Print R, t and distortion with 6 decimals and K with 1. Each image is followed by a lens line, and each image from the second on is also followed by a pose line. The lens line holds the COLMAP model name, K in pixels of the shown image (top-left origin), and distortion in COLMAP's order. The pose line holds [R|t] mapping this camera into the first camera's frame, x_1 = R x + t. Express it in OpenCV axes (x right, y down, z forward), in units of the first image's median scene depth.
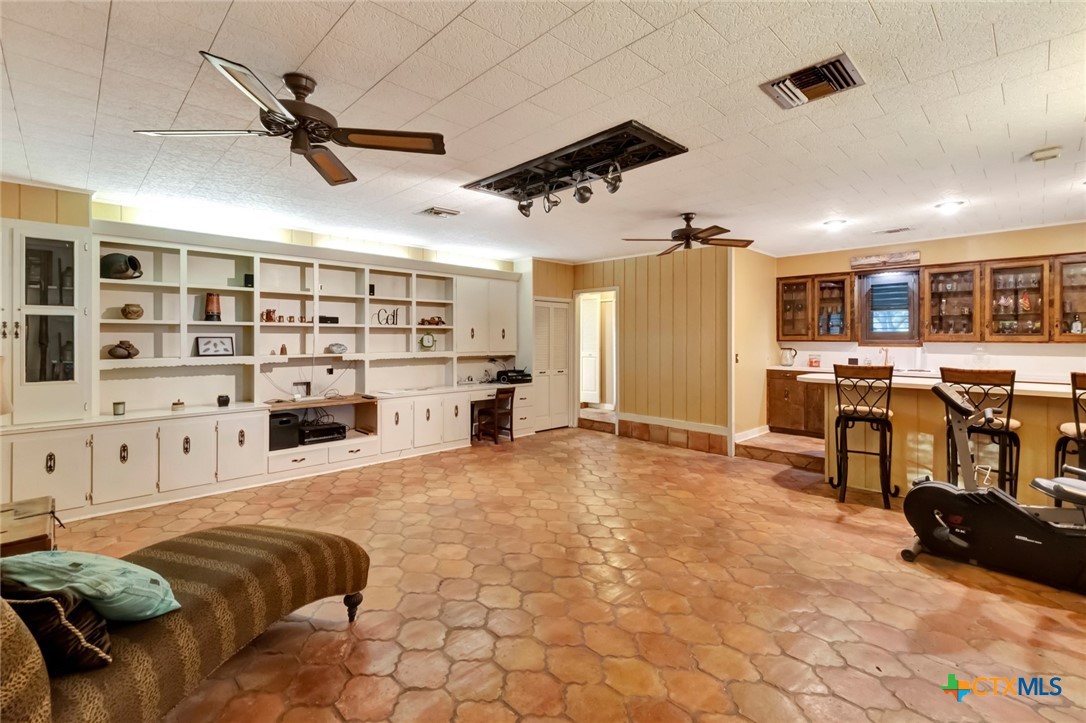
lens RADIAL K [[477.5, 0, 539.5], [0, 477.5, 335.9], [0, 0, 1]] dist [0.001948, 0.000004]
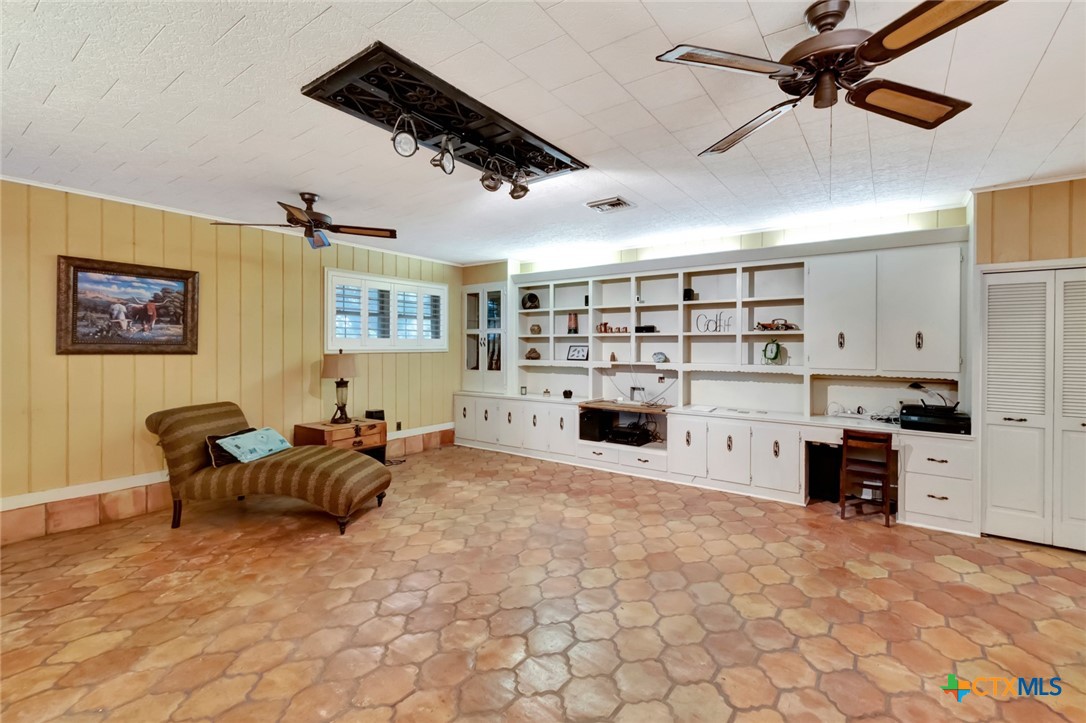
lens RADIAL K [[476.4, 0, 555.6], [0, 476.4, 349.7], [0, 0, 1]] dist [0.002898, 0.000076]
pose [[0.185764, 0.006648, -0.982572, 0.544655], [0.002323, 0.999971, 0.007204, 0.002857], [0.982592, -0.003620, 0.185743, 0.626418]]
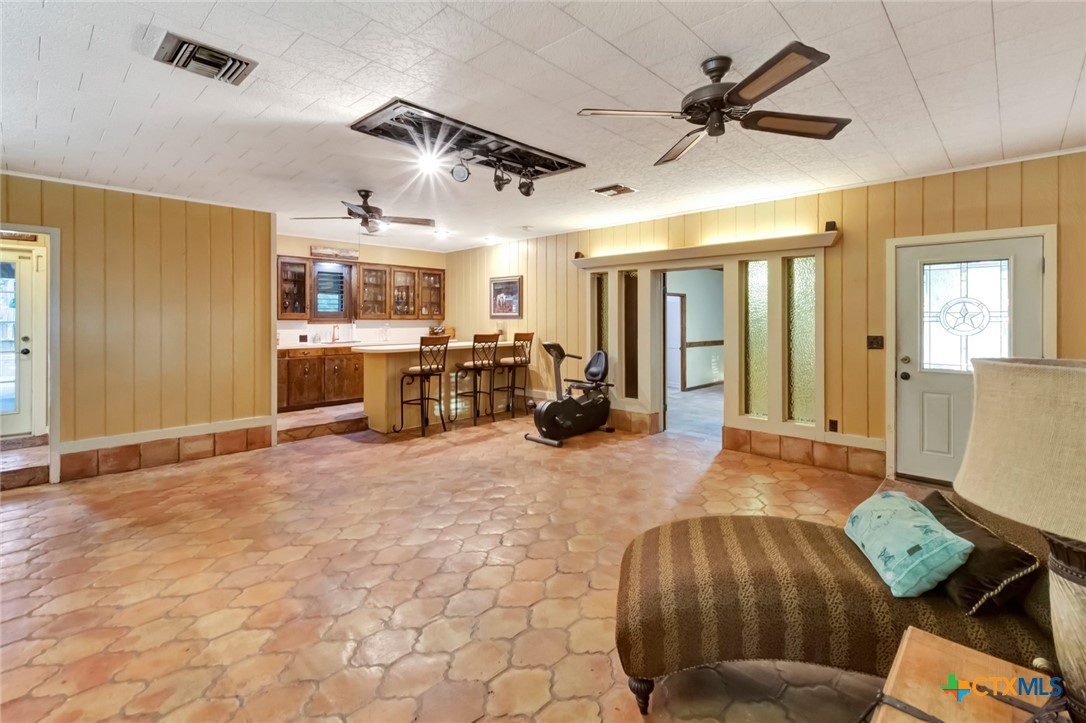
lens RADIAL K [[490.1, 0, 549.5], [0, 490.1, 317.8], [0, 0, 1]] dist [-0.000102, 0.000177]
pose [[-0.037197, -0.001152, 0.999307, -0.615743], [-0.003600, 0.999993, 0.001018, 0.004250], [-0.999301, -0.003560, -0.037201, 0.560904]]
